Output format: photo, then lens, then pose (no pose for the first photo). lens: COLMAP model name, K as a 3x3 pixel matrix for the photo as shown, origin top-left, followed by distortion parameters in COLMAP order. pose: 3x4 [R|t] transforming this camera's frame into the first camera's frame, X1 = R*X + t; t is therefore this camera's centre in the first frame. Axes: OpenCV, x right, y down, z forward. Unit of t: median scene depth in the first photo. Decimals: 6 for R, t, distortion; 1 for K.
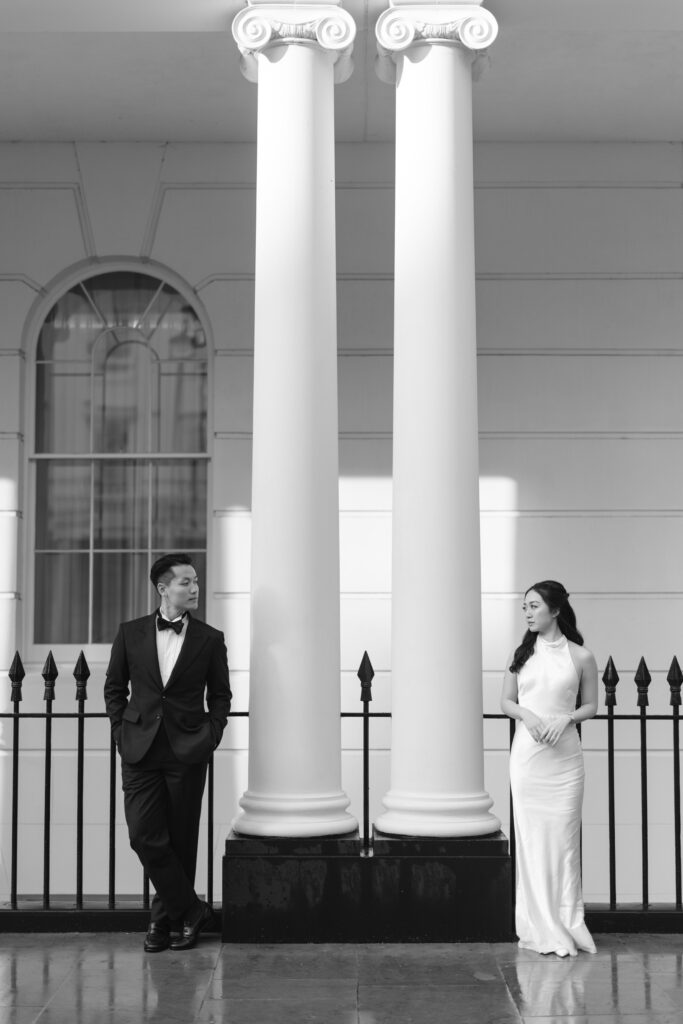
lens RADIAL K [[1526.2, 0, 364.2], [0, 1526.2, 518.5], [0, 0, 1]] dist [-0.010066, 0.099946]
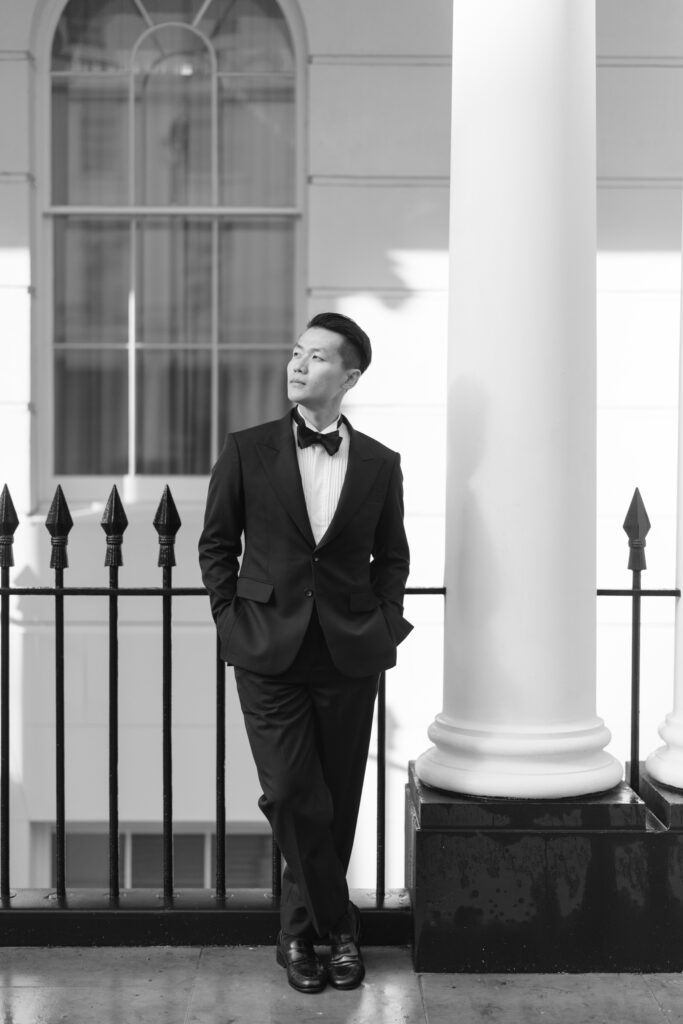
lens RADIAL K [[1526.2, 0, 364.2], [0, 1526.2, 518.5], [0, 0, 1]] dist [-0.010066, 0.099946]
pose [[0.999832, 0.004427, 0.017763, -0.118209], [-0.006298, 0.994272, 0.106693, 0.035104], [-0.017189, -0.106787, 0.994133, 0.400543]]
